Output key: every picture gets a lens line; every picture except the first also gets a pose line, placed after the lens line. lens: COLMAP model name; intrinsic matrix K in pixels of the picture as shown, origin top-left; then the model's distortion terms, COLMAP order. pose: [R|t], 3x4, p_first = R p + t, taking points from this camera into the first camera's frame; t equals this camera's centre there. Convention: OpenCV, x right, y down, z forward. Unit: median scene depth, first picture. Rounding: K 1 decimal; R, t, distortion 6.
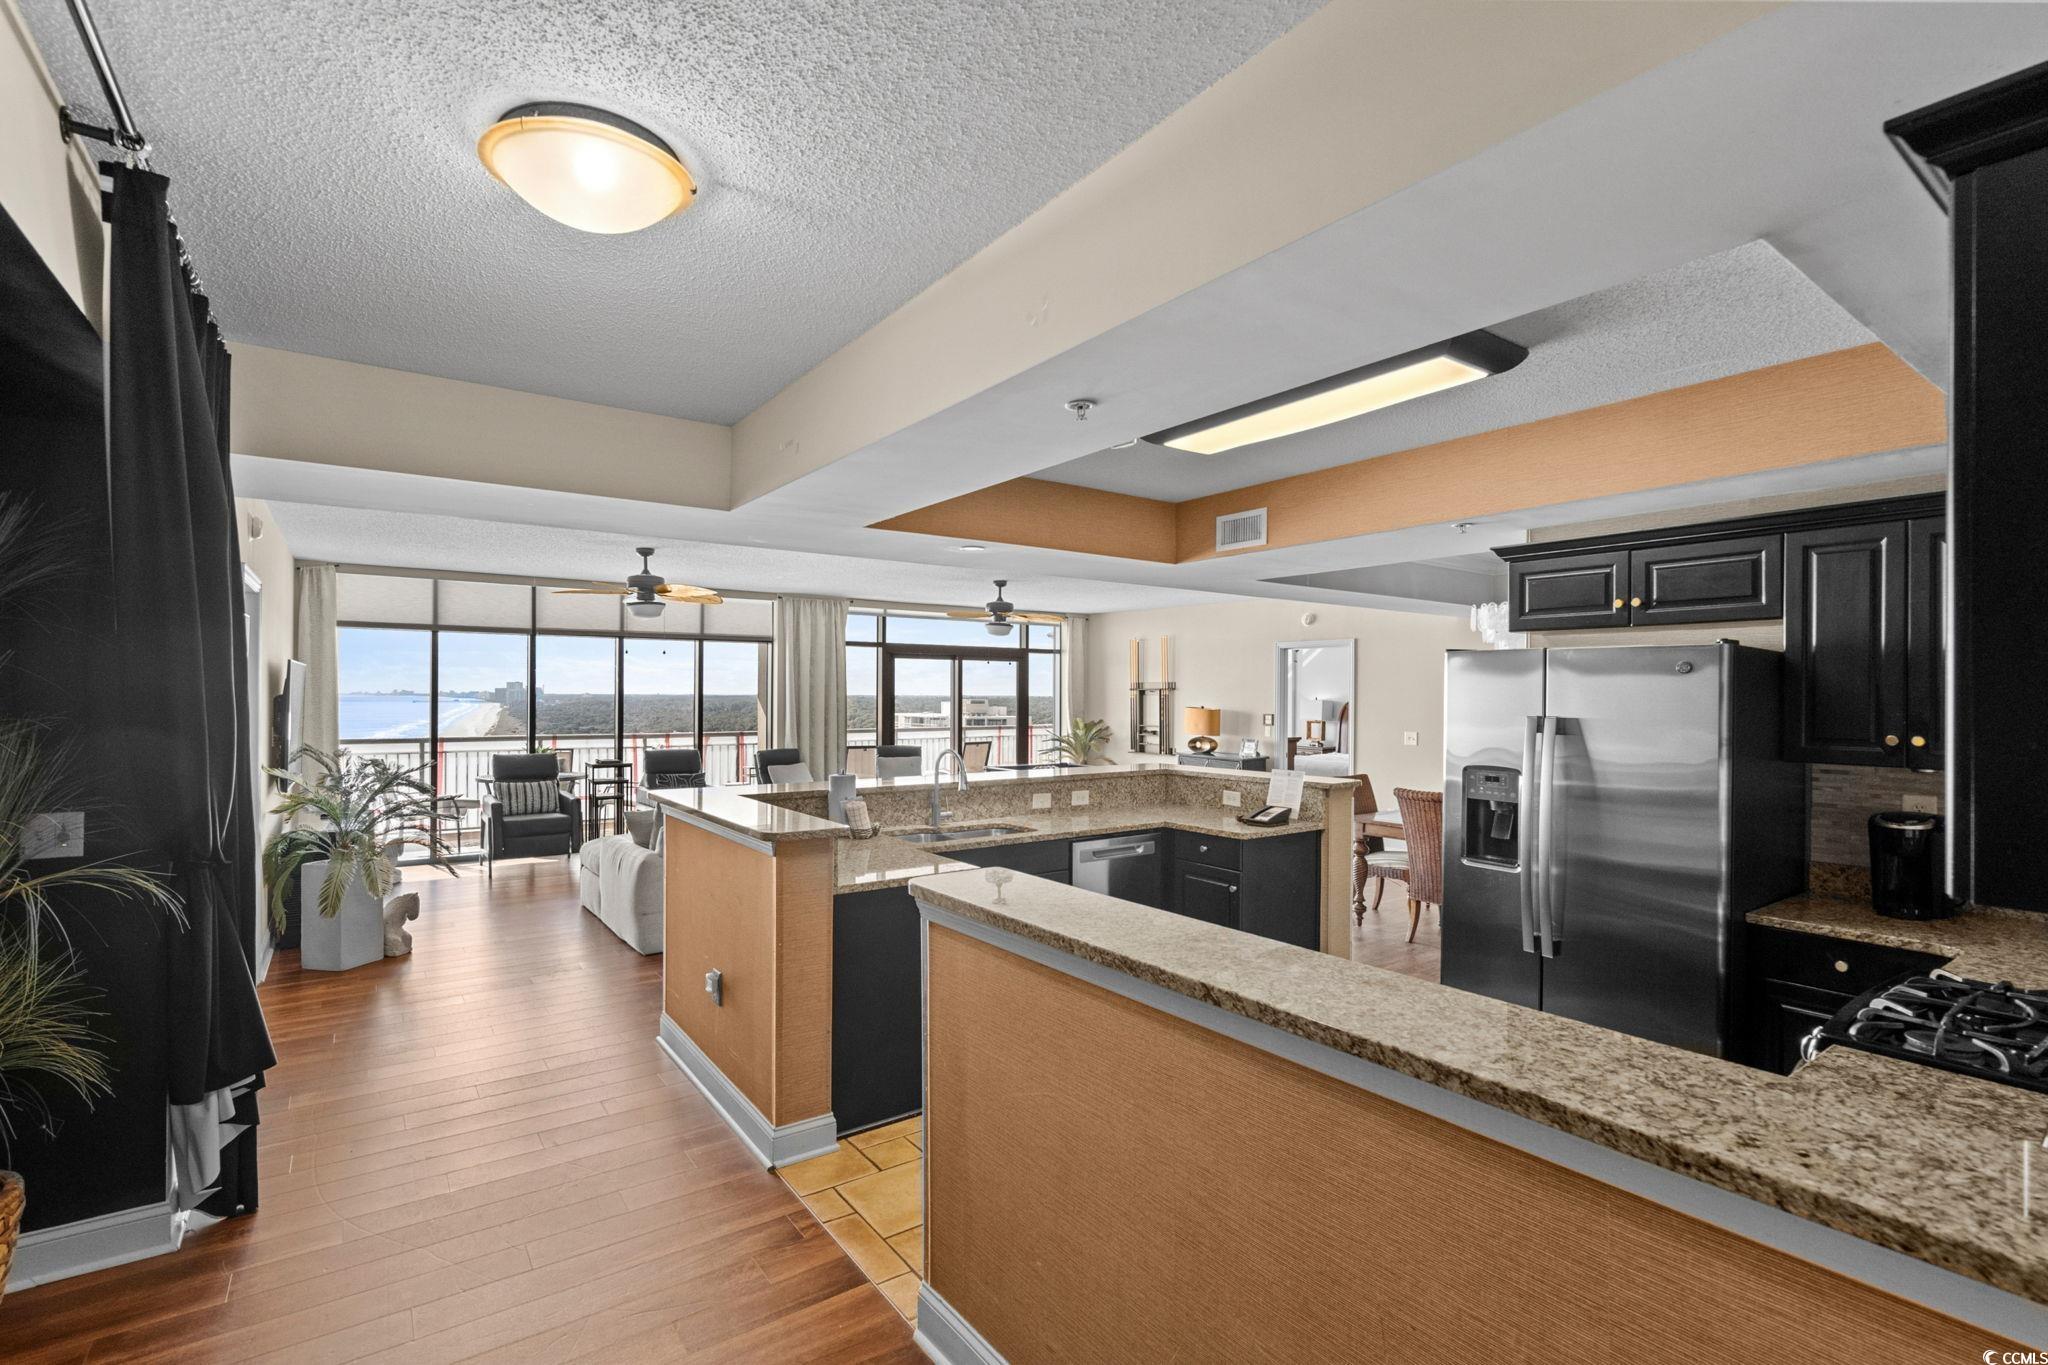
lens RADIAL K [[931.3, 0, 1019.8], [0, 931.3, 694.2], [0, 0, 1]] dist [0.001971, 0.000406]
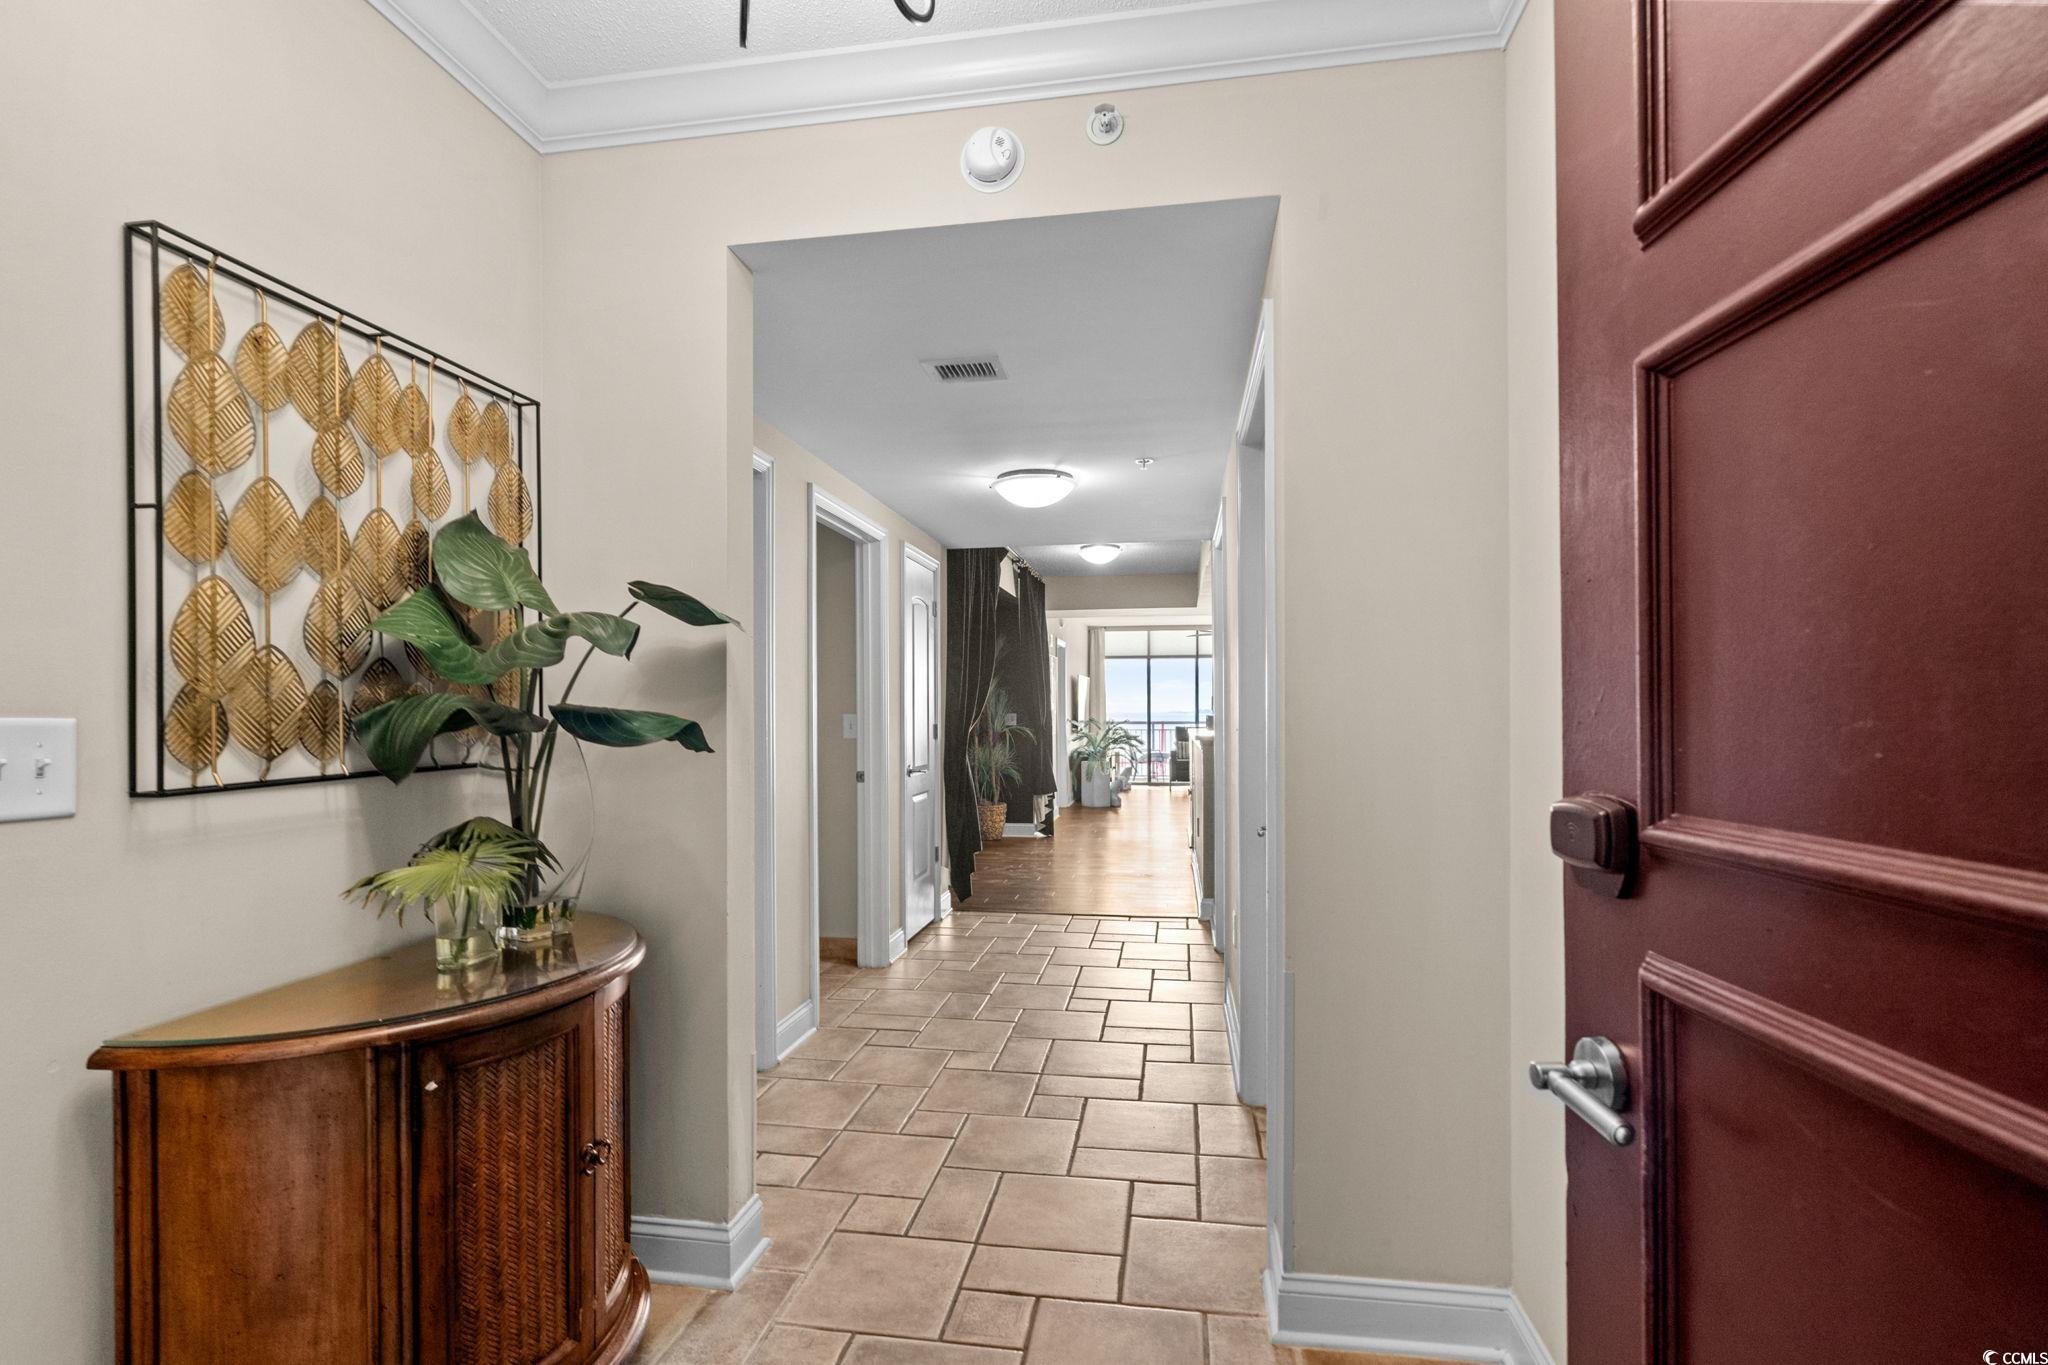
lens RADIAL K [[931.3, 0, 1019.8], [0, 931.3, 694.2], [0, 0, 1]] dist [0.001971, 0.000406]
pose [[0.712256, -0.022017, -0.701574, 0.750617], [0.008837, 0.999710, -0.022402, 0.063442], [0.701864, 0.009756, 0.712244, -0.759593]]
